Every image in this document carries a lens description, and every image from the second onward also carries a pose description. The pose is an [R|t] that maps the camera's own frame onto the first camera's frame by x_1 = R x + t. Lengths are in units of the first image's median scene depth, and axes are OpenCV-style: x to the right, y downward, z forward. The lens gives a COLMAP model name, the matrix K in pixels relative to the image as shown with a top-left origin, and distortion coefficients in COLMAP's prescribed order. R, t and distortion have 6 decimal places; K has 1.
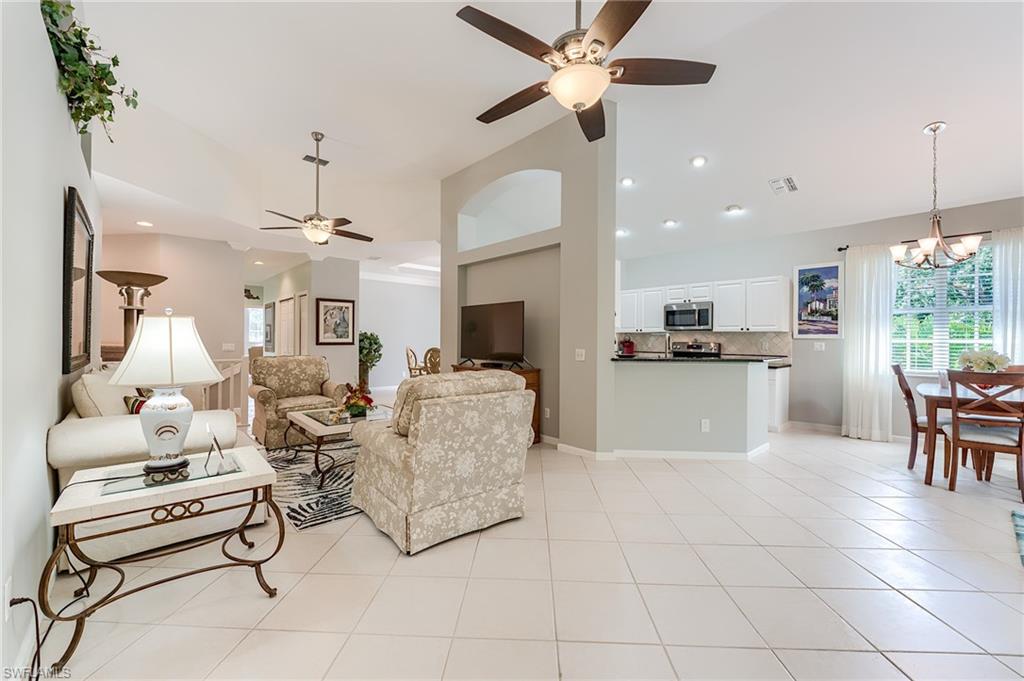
lens RADIAL K [[409.5, 0, 512.0], [0, 409.5, 340.5], [0, 0, 1]] dist [0.001281, -0.006221]
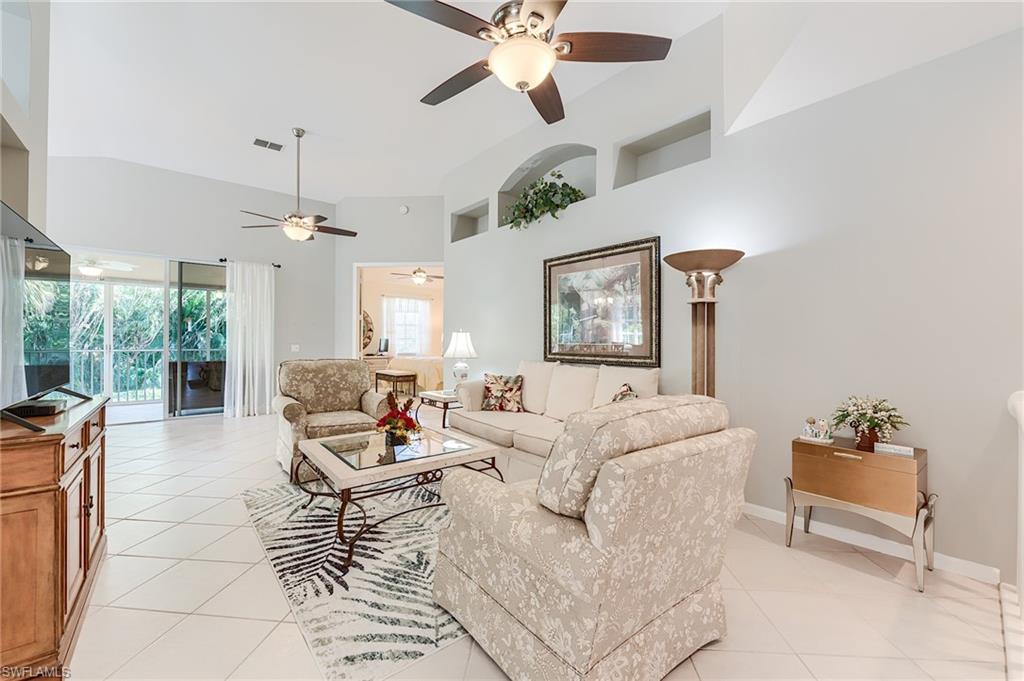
lens RADIAL K [[409.5, 0, 512.0], [0, 409.5, 340.5], [0, 0, 1]] dist [0.001281, -0.006221]
pose [[-0.999274, -0.013177, 0.035761, -0.420563], [-0.013220, 0.999912, -0.000965, -0.002774], [-0.035745, -0.001437, -0.999360, 1.196713]]
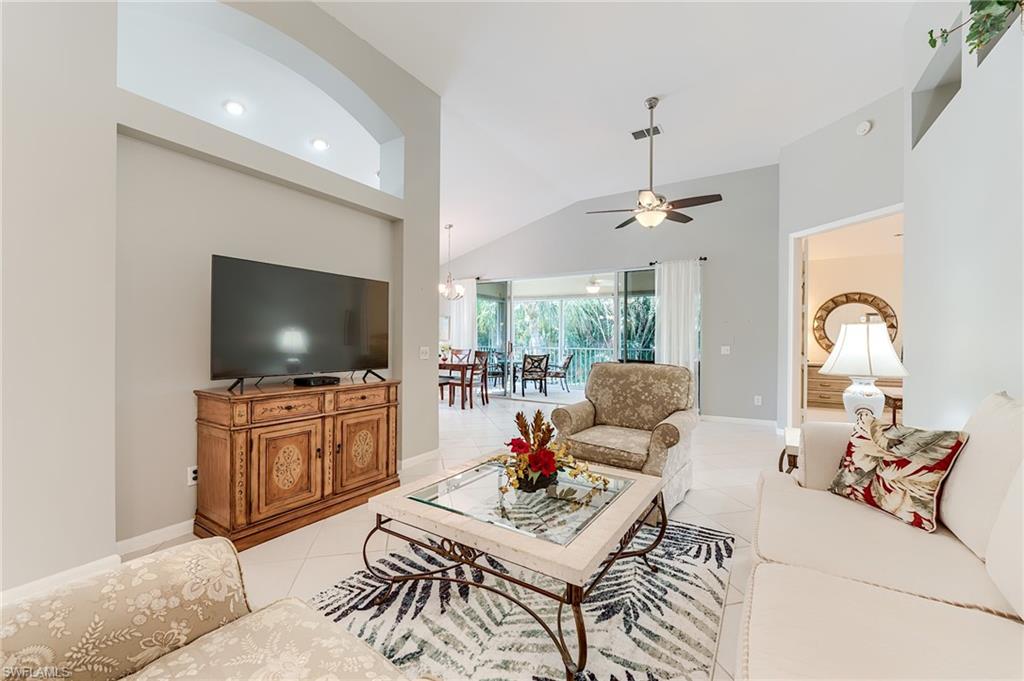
lens RADIAL K [[409.5, 0, 512.0], [0, 409.5, 340.5], [0, 0, 1]] dist [0.001281, -0.006221]
pose [[-0.275235, -0.010906, 0.961315, -0.593725], [-0.007934, 0.999927, 0.009073, -0.002504], [-0.961344, -0.005129, -0.275302, 0.809526]]
